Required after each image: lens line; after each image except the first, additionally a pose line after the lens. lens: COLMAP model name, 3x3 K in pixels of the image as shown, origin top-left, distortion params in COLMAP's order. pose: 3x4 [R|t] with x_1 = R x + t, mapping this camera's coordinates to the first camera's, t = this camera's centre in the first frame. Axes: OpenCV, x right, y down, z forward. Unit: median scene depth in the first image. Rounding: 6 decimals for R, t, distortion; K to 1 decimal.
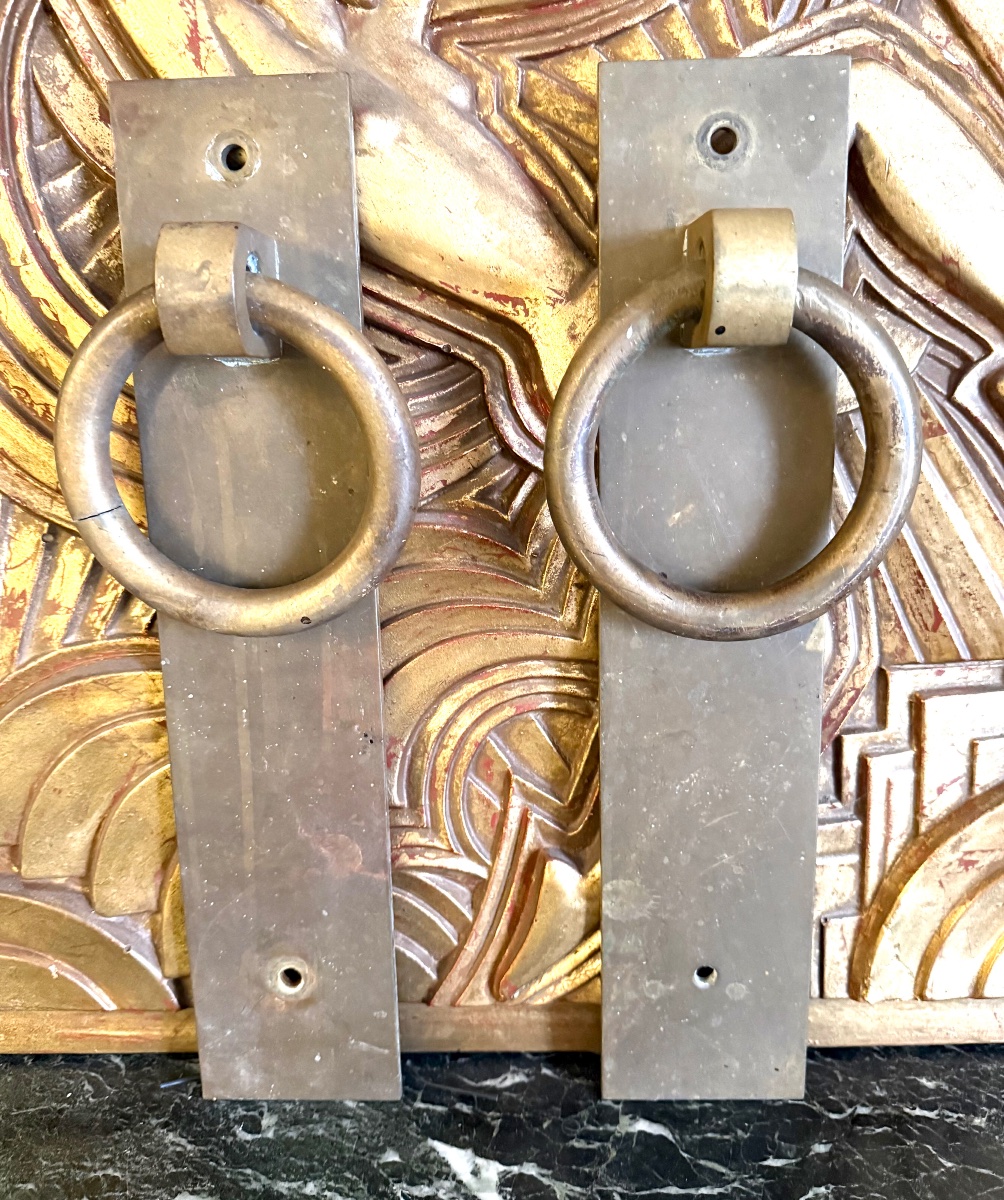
lens RADIAL K [[1026.9, 0, 501.0], [0, 1026.9, 586.3], [0, 0, 1]] dist [-0.024737, 0.002905]
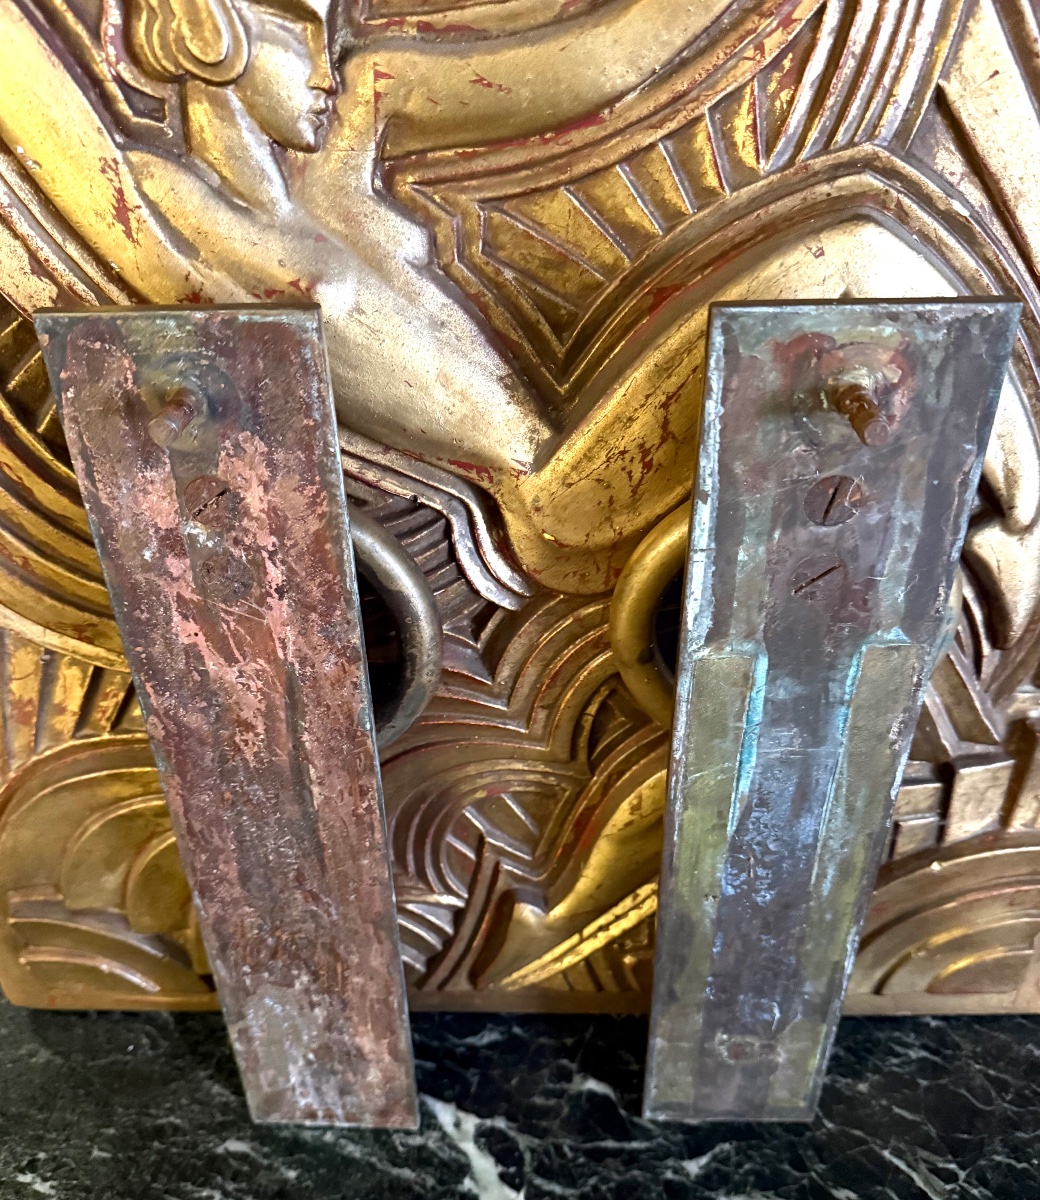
lens RADIAL K [[1065.4, 0, 496.4], [0, 1065.4, 661.6], [0, 0, 1]] dist [-0.012200, -0.019869]
pose [[0.999860, 0.002172, -0.016611, 0.046259], [0.004102, 0.929643, 0.368439, -0.466864], [0.016243, -0.368456, 0.929503, -0.023374]]
